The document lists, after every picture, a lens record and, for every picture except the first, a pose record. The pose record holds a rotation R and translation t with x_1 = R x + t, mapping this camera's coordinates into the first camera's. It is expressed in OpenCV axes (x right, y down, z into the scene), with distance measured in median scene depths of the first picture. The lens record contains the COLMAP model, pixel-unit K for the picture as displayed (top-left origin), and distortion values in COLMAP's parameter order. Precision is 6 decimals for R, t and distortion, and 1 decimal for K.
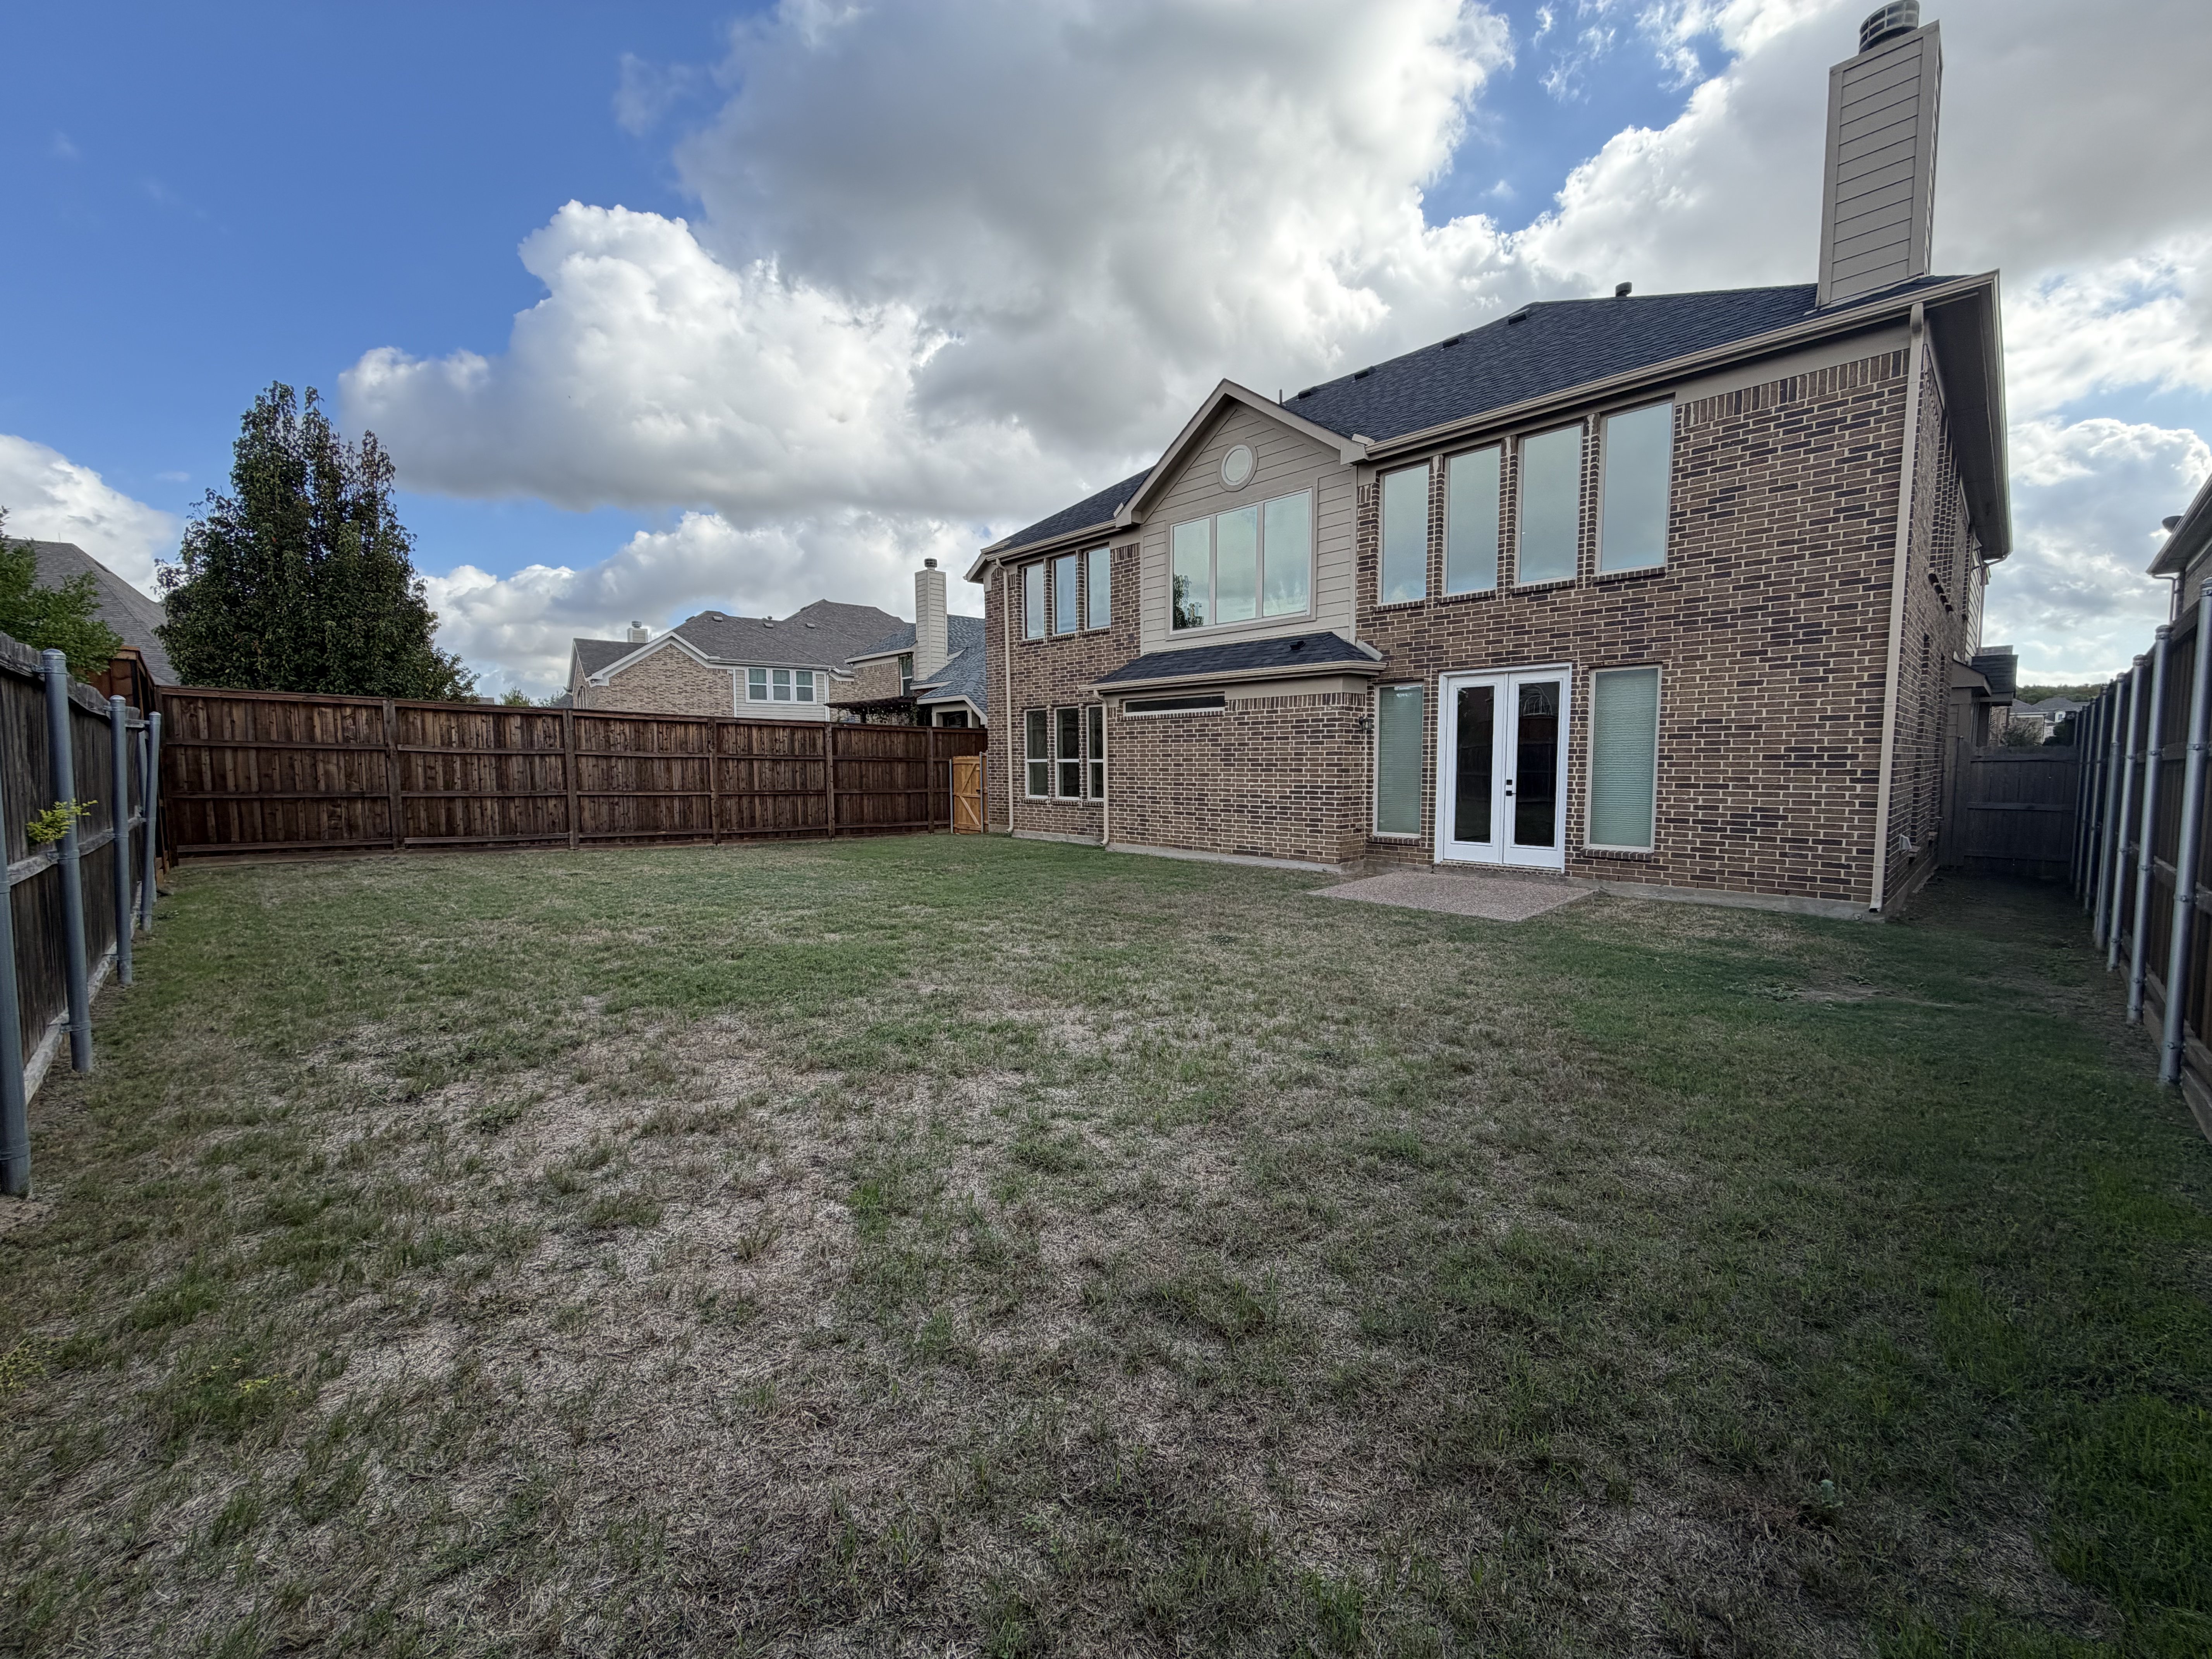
lens RADIAL K [[879.4, 0, 1105.7], [0, 879.4, 832.7], [0, 0, 1]] dist [0.002301, 0.000250]
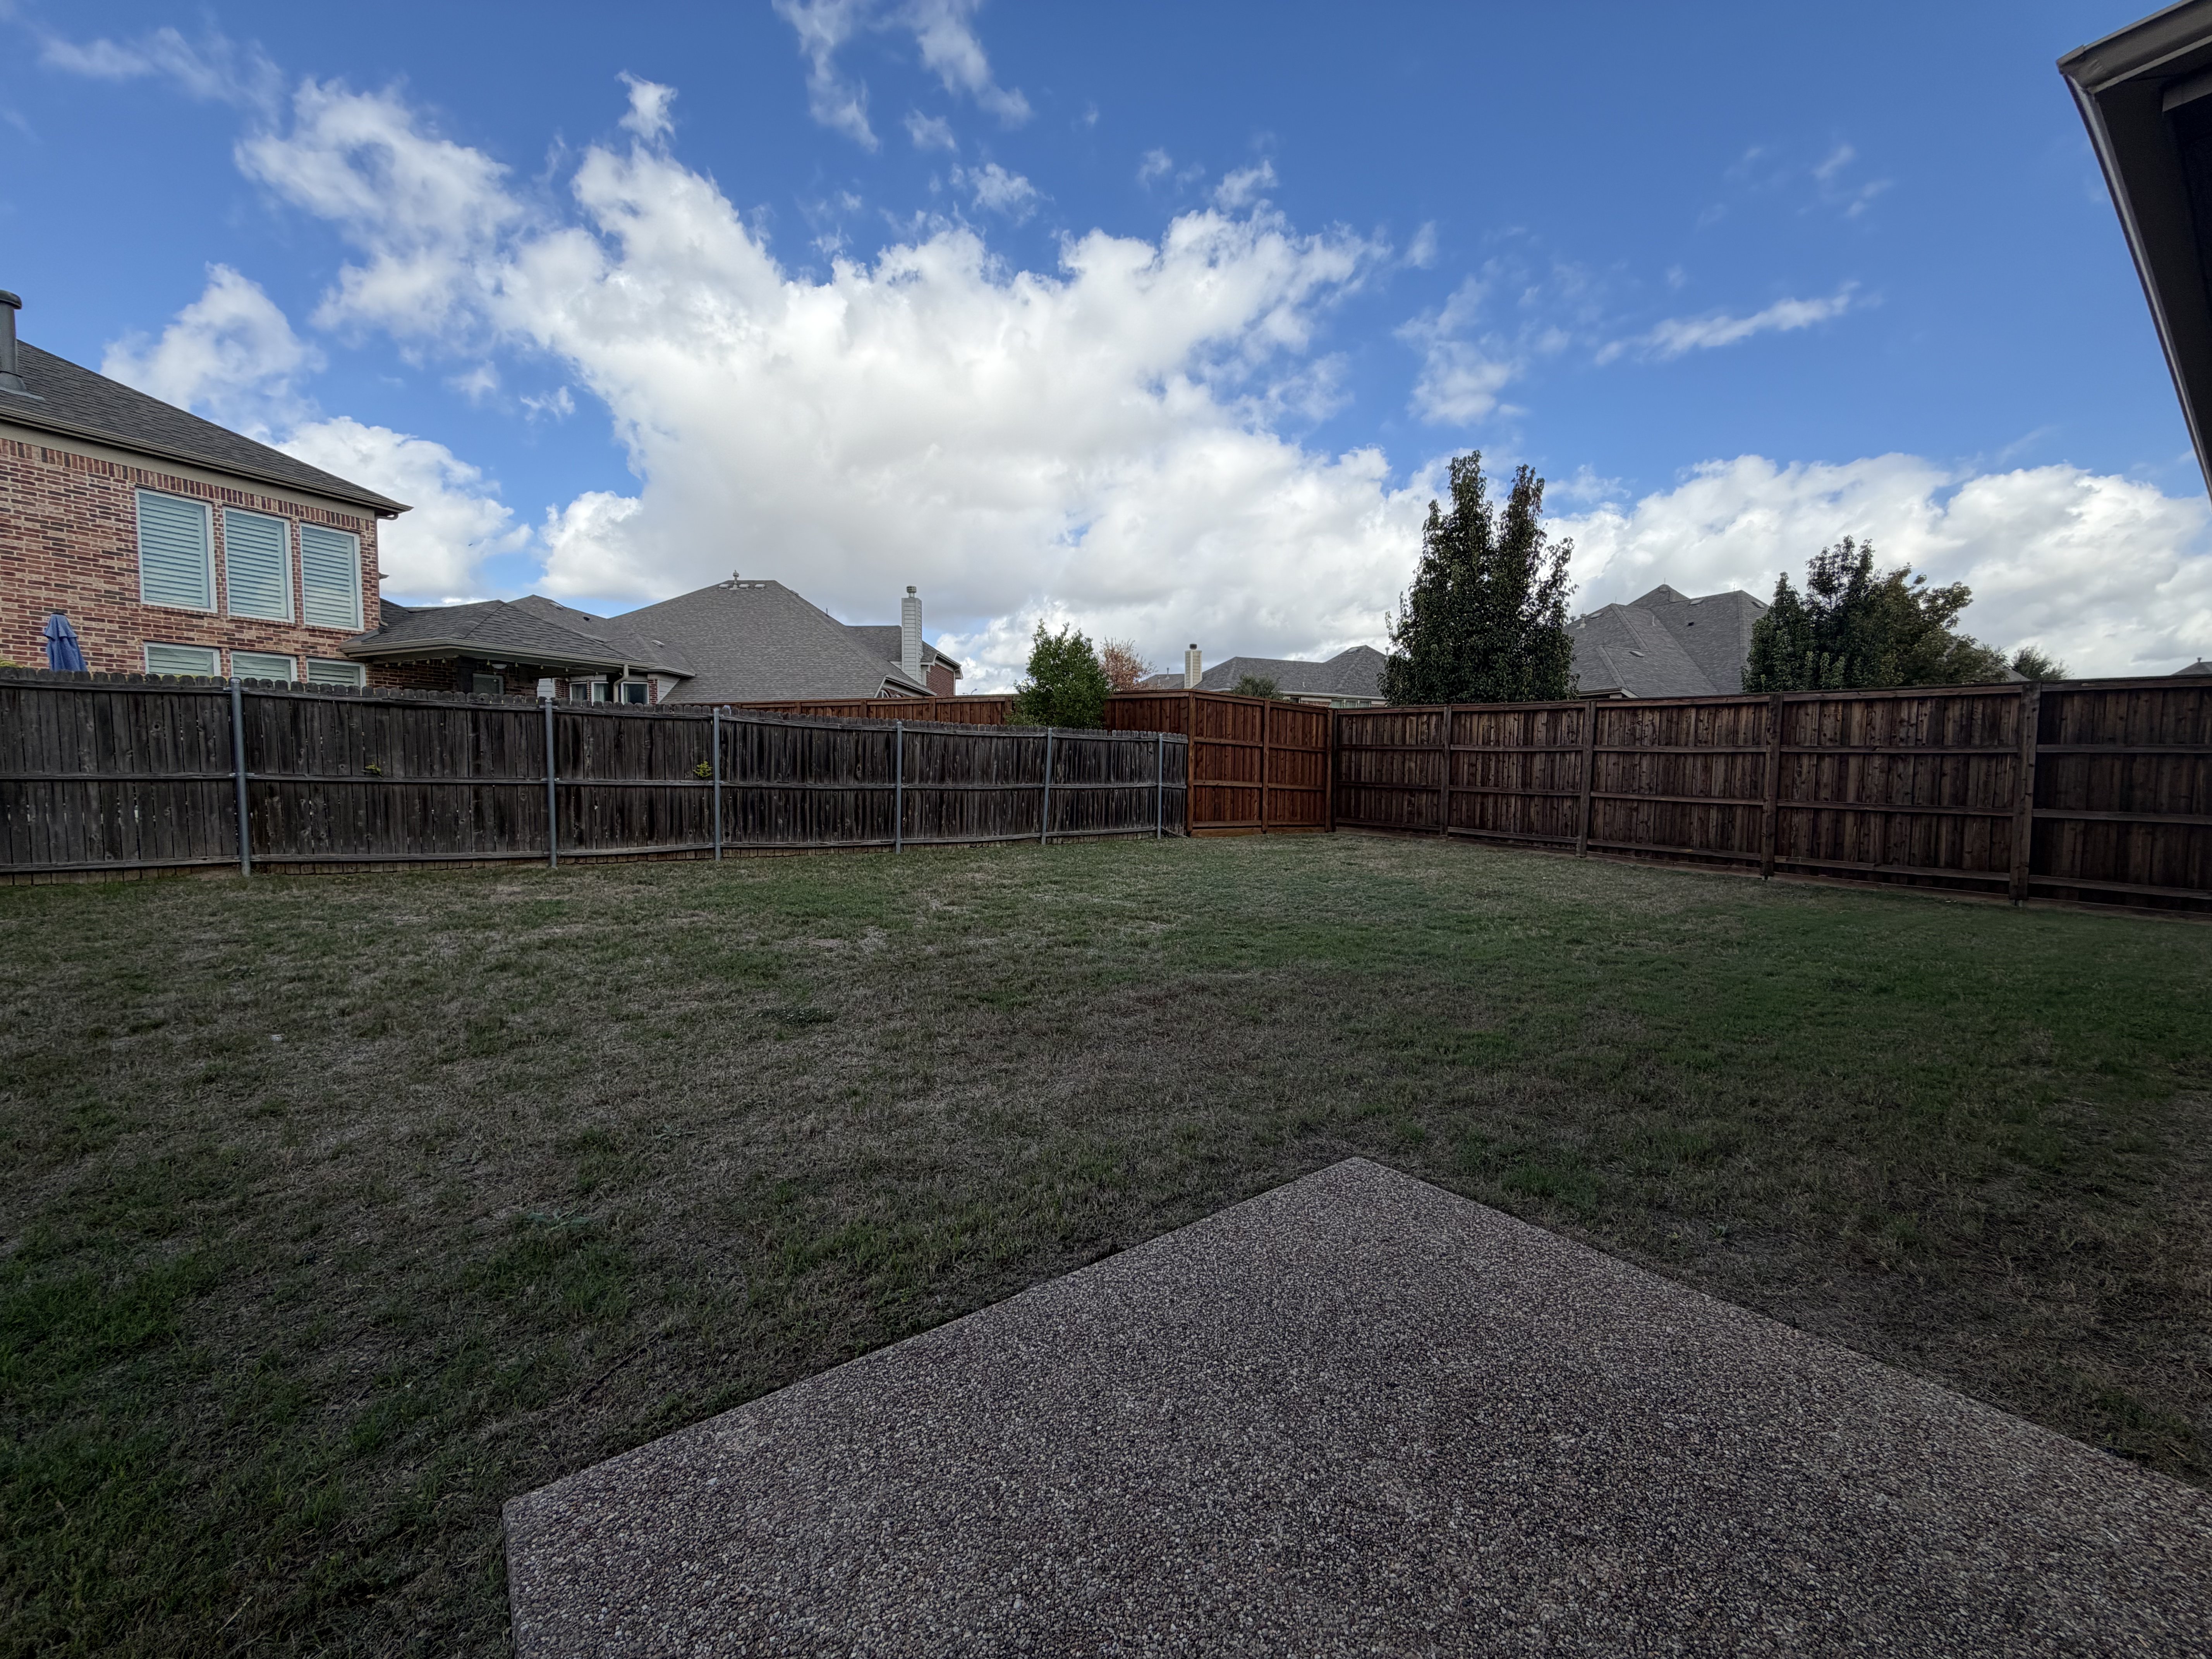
lens RADIAL K [[879.4, 0, 1107.7], [0, 879.4, 823.3], [0, 0, 1]] dist [0.002301, 0.000250]
pose [[-0.140160, 0.063897, -0.988065, 0.345457], [-0.081838, 0.993753, 0.075874, -0.043025], [0.986741, 0.091495, -0.134056, 0.634346]]
